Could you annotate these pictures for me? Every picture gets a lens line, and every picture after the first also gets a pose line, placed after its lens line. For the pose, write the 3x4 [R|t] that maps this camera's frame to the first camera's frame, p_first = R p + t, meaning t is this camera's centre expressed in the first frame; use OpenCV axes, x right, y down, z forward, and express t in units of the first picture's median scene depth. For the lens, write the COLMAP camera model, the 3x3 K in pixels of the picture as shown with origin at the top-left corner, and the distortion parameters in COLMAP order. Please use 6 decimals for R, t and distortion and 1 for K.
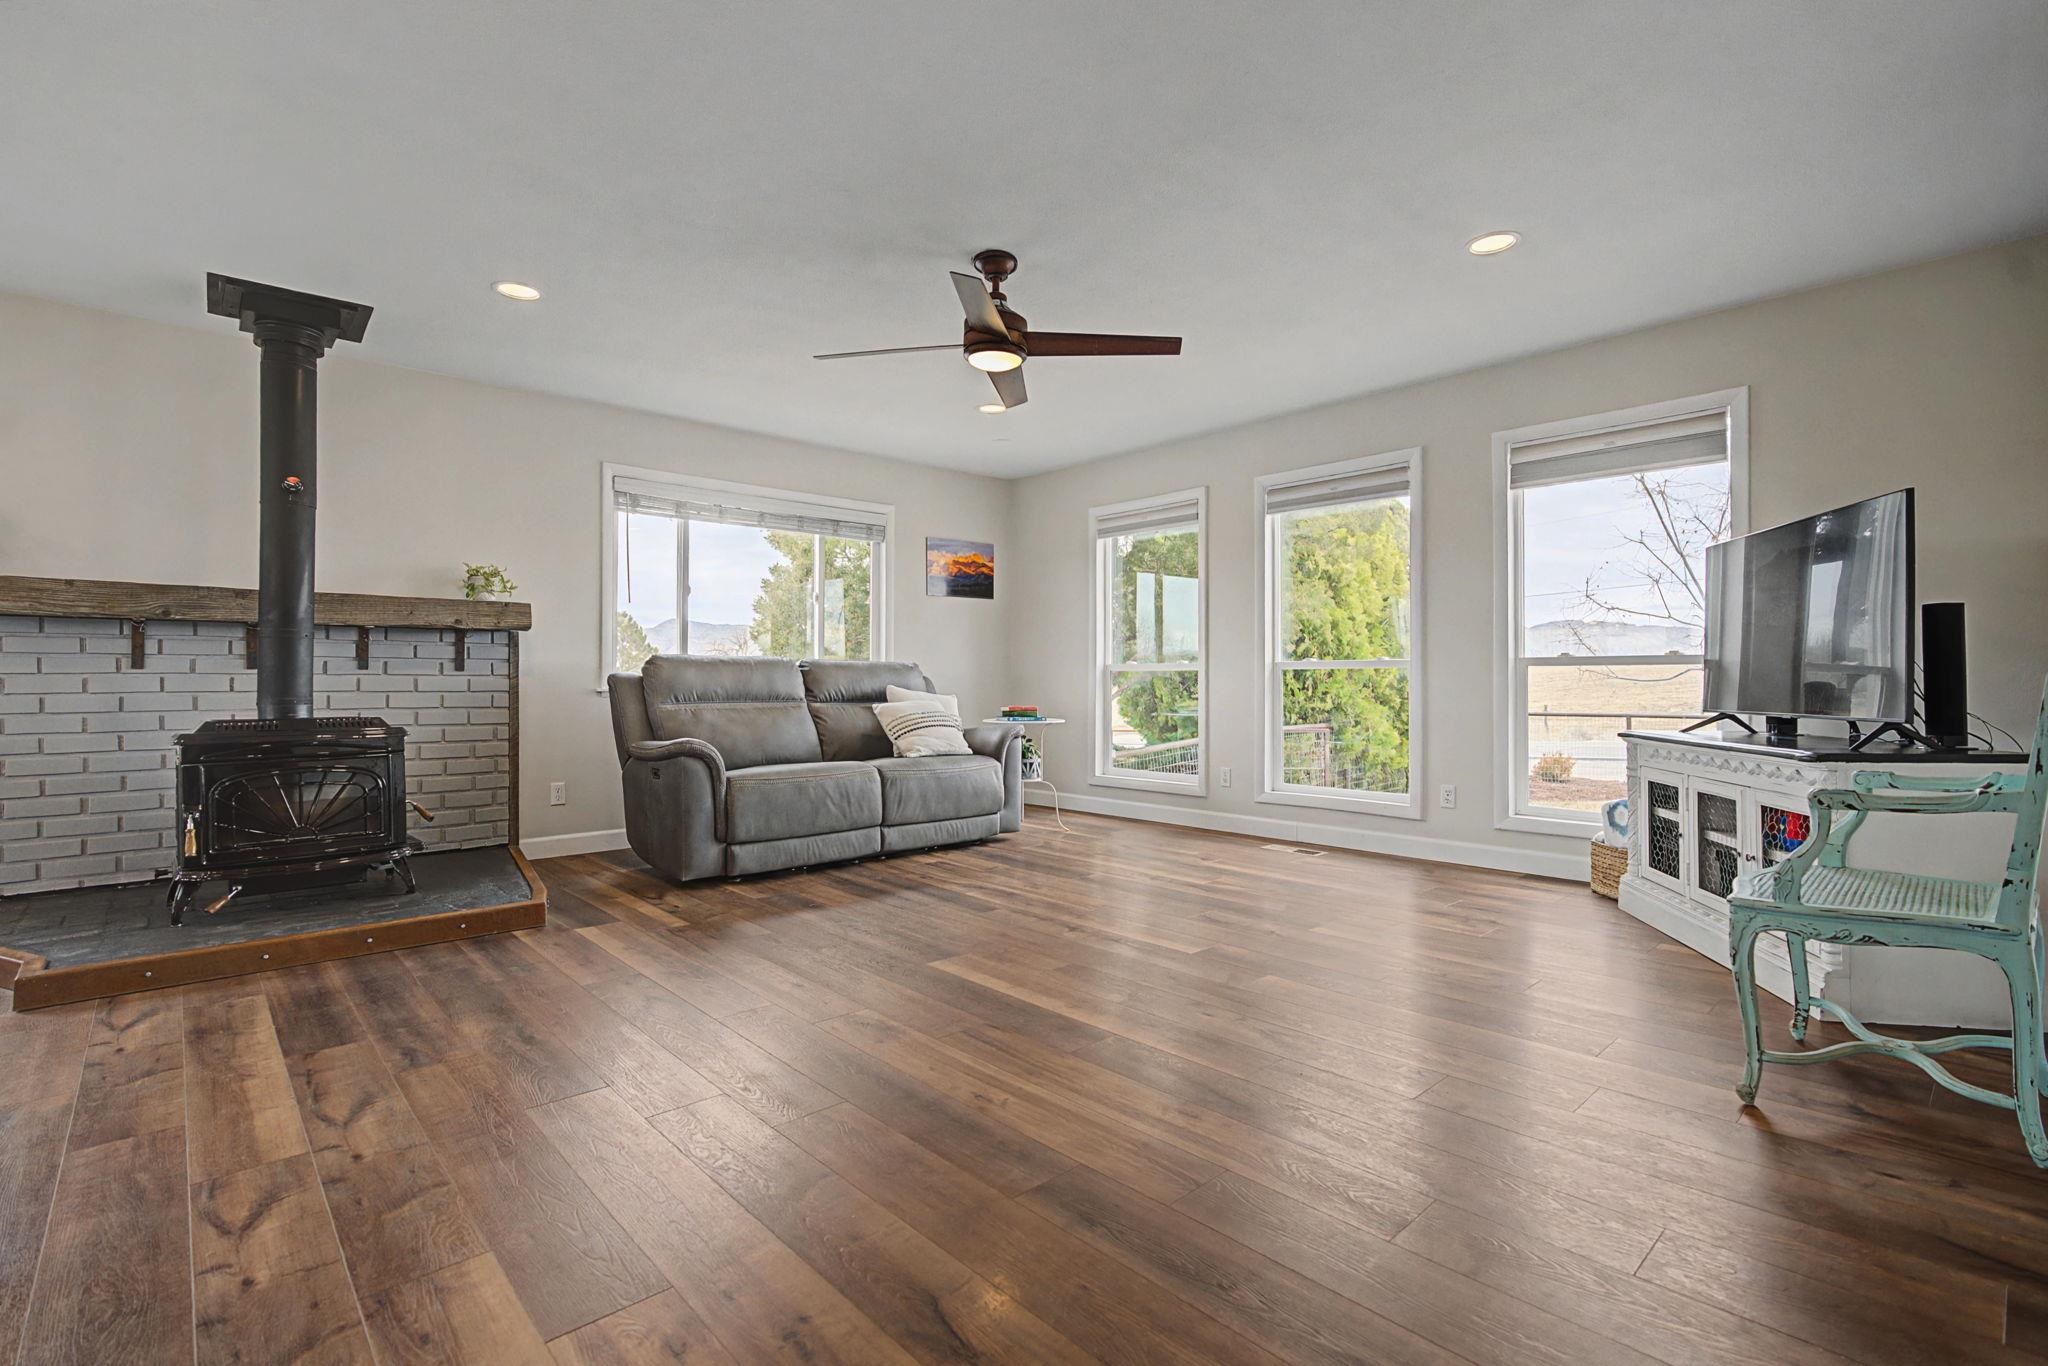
lens RADIAL K [[934.4, 0, 1018.6], [0, 934.4, 676.4], [0, 0, 1]] dist [-0.007159, 0.000925]
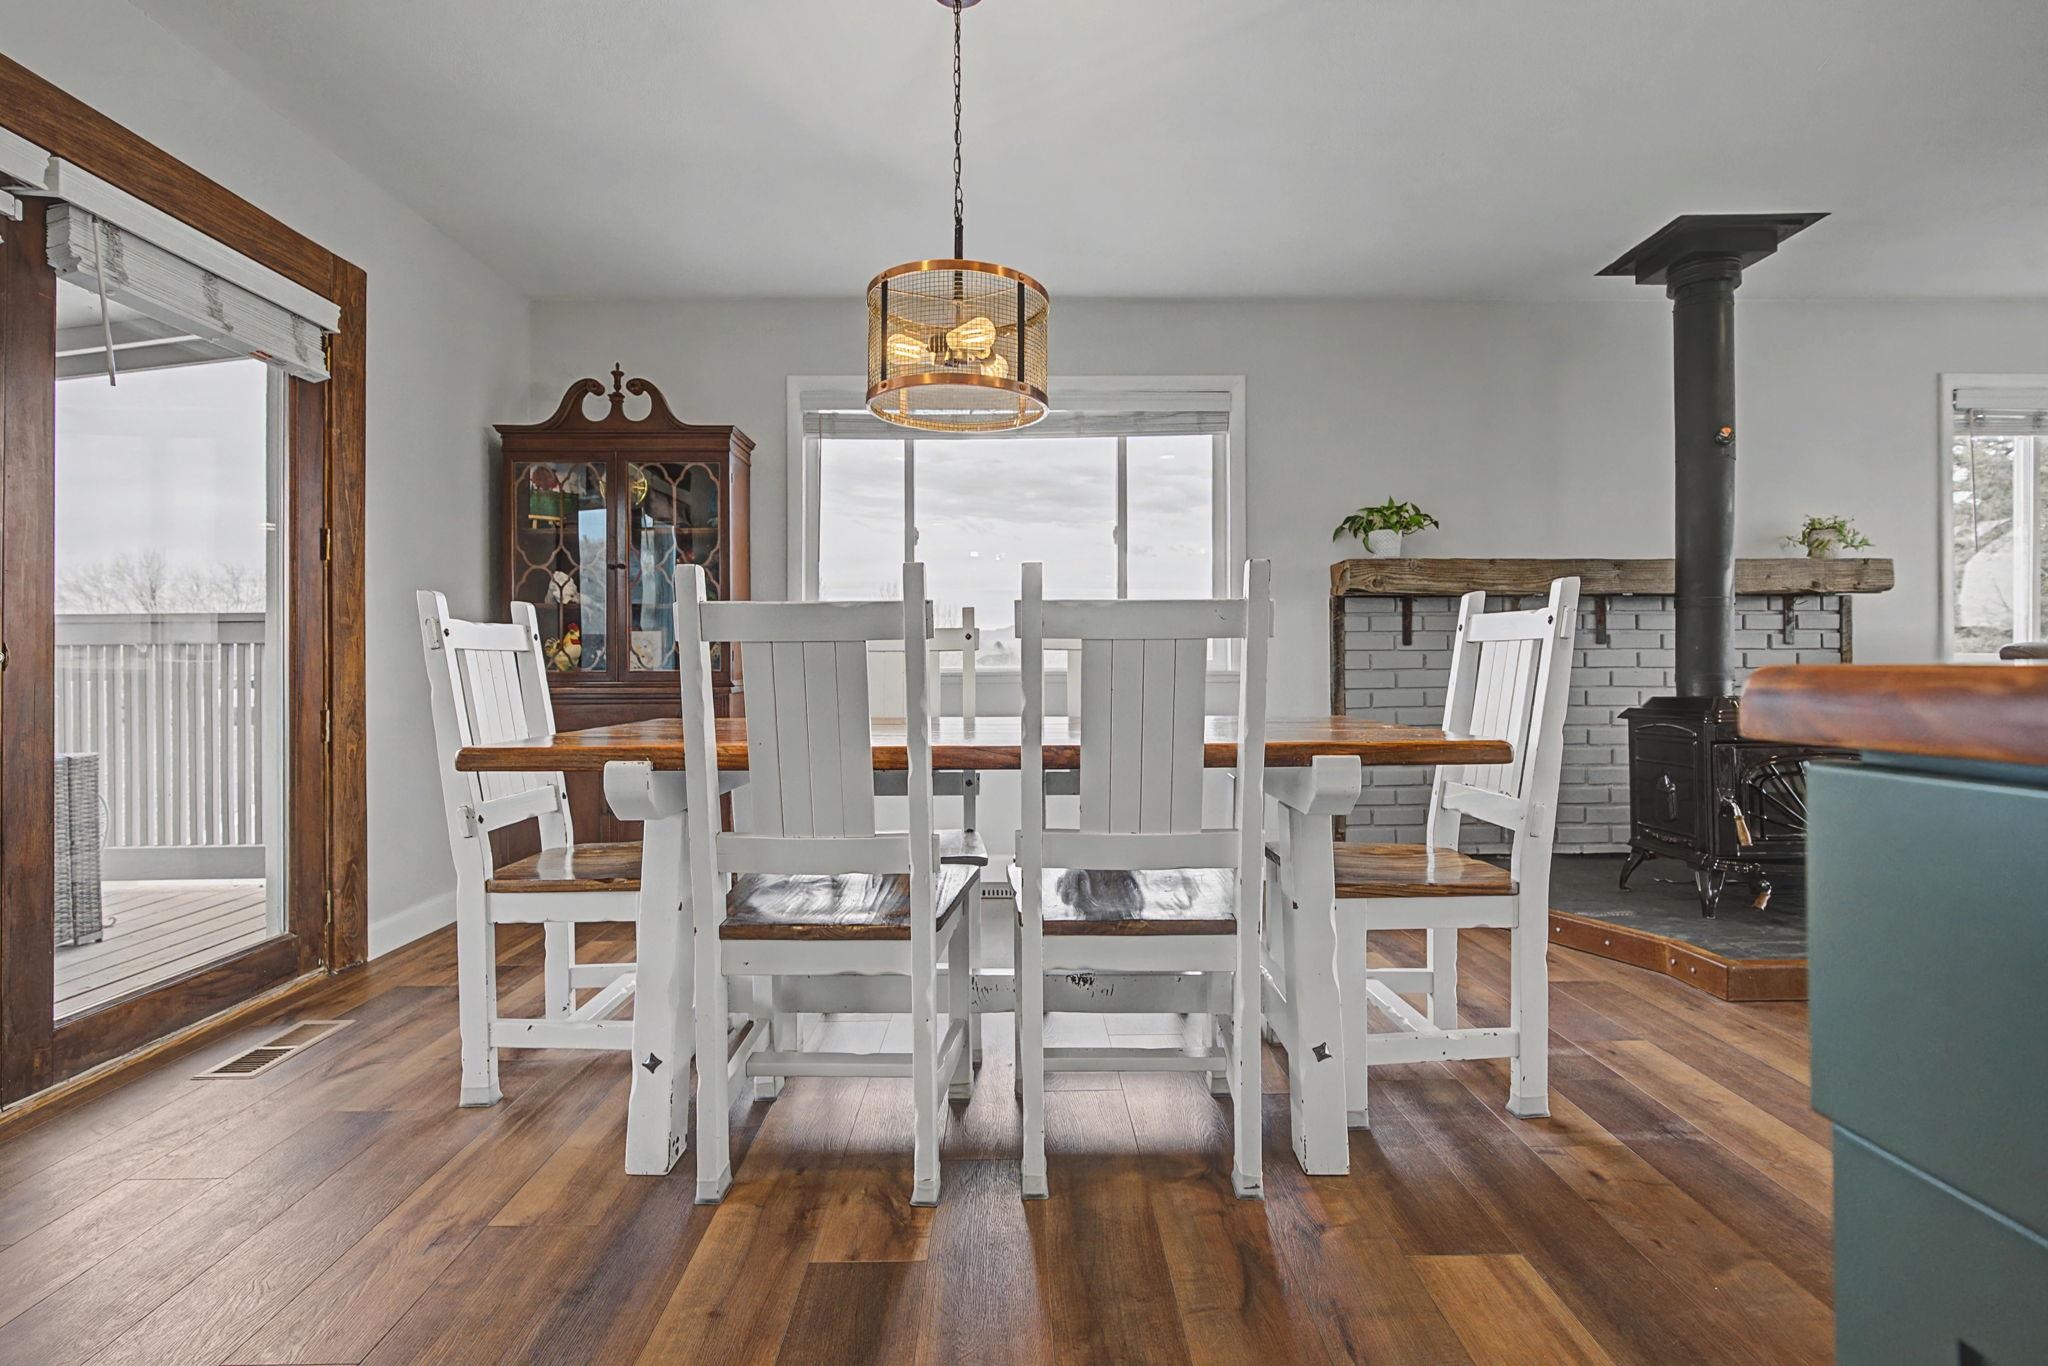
lens RADIAL K [[934.4, 0, 1015.7], [0, 934.4, 658.8], [0, 0, 1]] dist [-0.007159, 0.000925]
pose [[0.741926, -0.000147, -0.670482, -0.673560], [0.007459, 0.999940, 0.008035, -0.004680], [0.670440, -0.010962, 0.741882, -0.128162]]
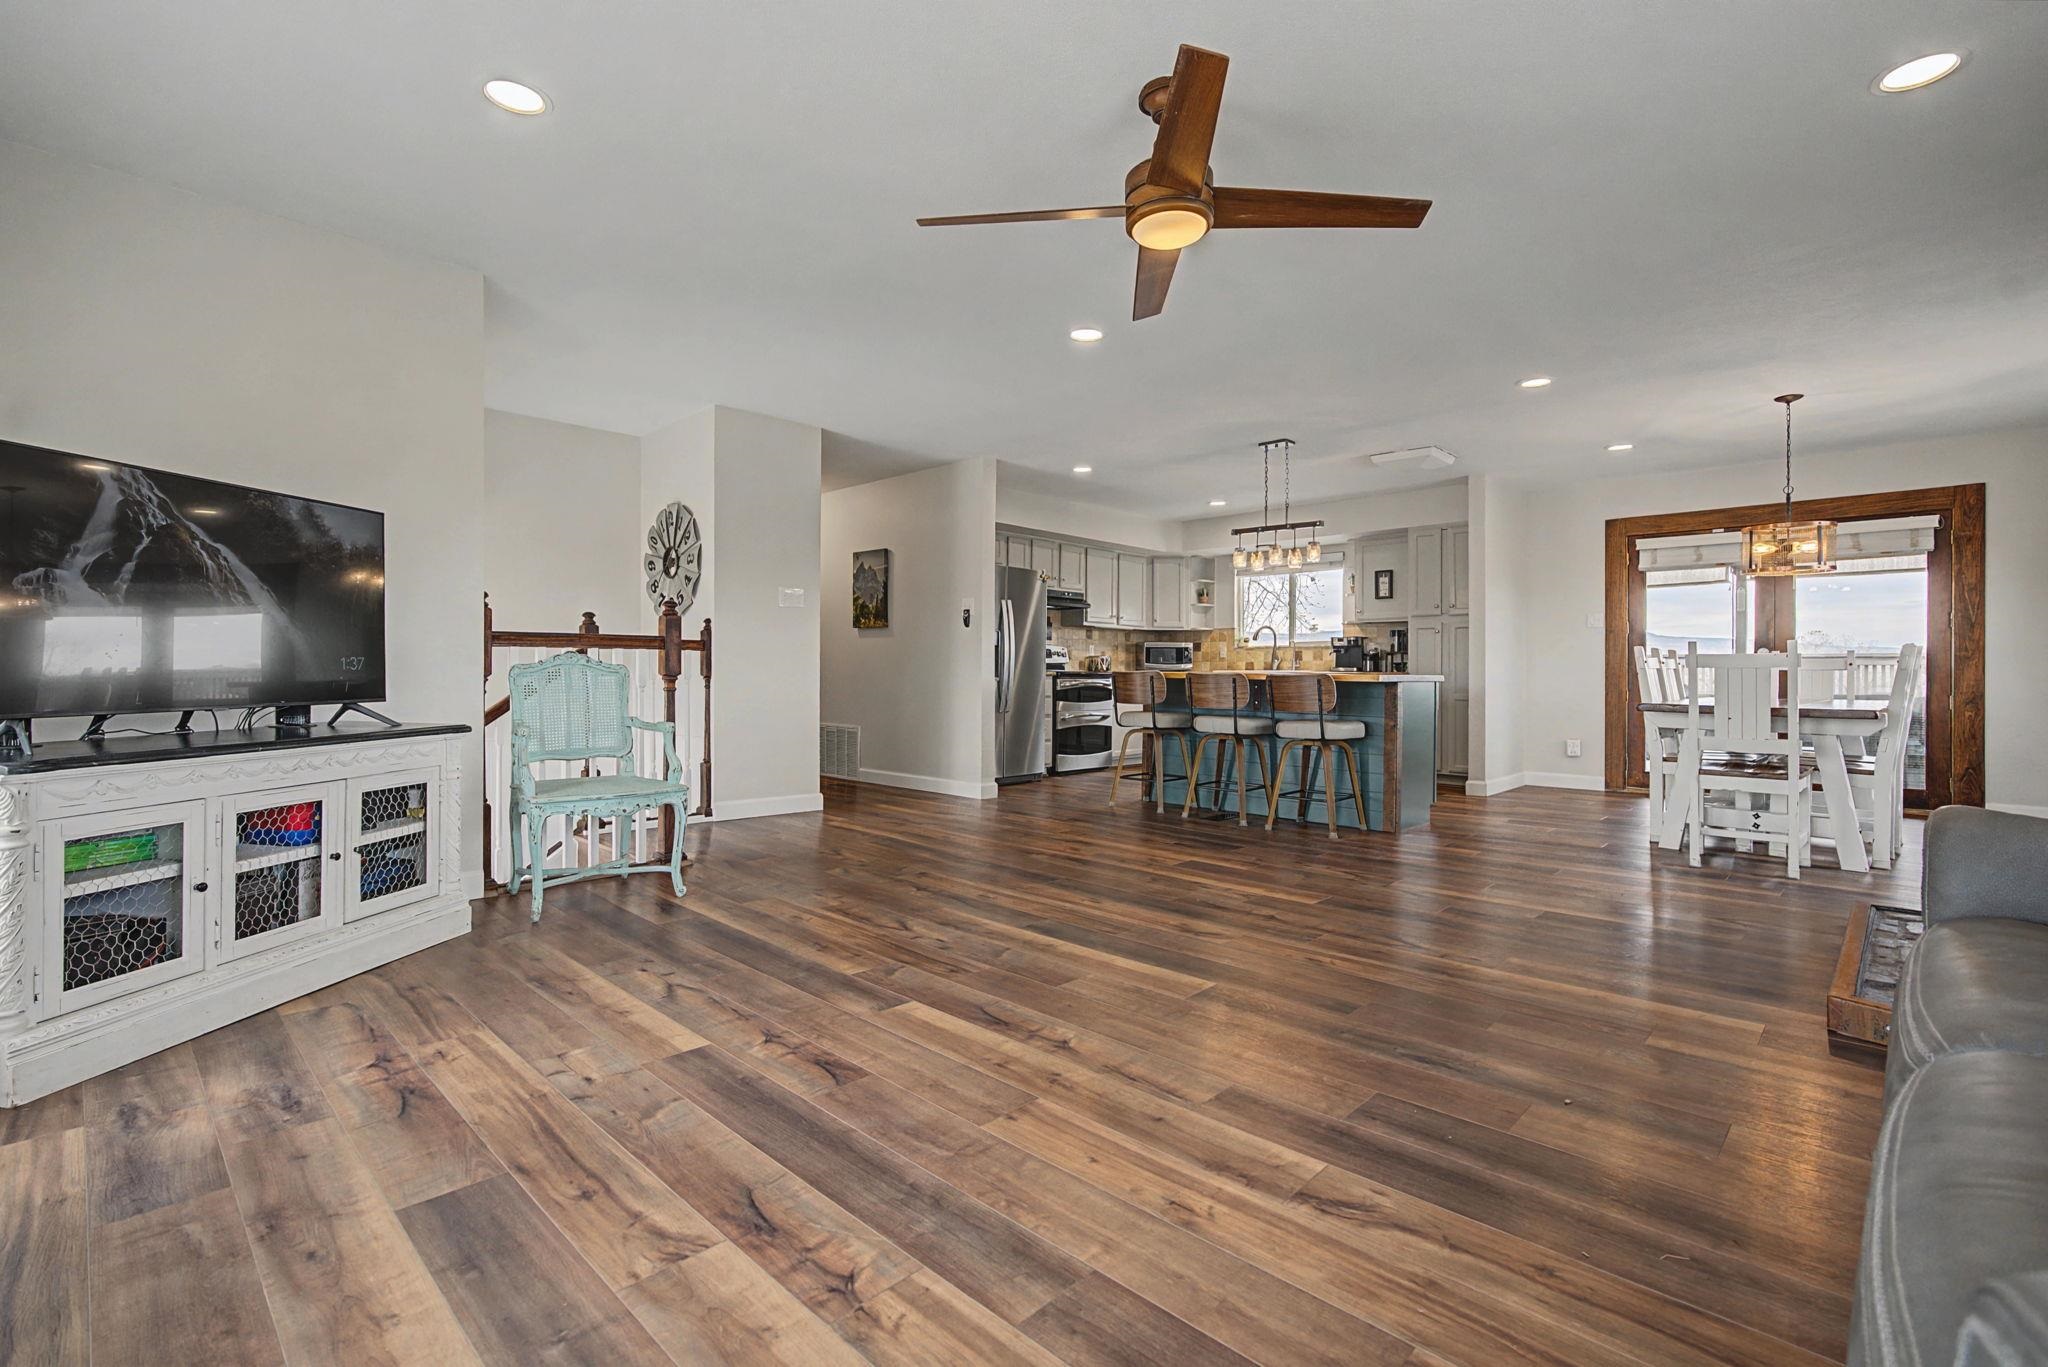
lens RADIAL K [[934.4, 0, 1042.2], [0, 934.4, 671.8], [0, 0, 1]] dist [-0.007159, 0.000925]
pose [[-0.997243, -0.005069, -0.074035, 0.110642], [-0.005230, 0.999984, 0.001985, 0.003136], [0.074023, 0.002367, -0.997254, 1.507652]]
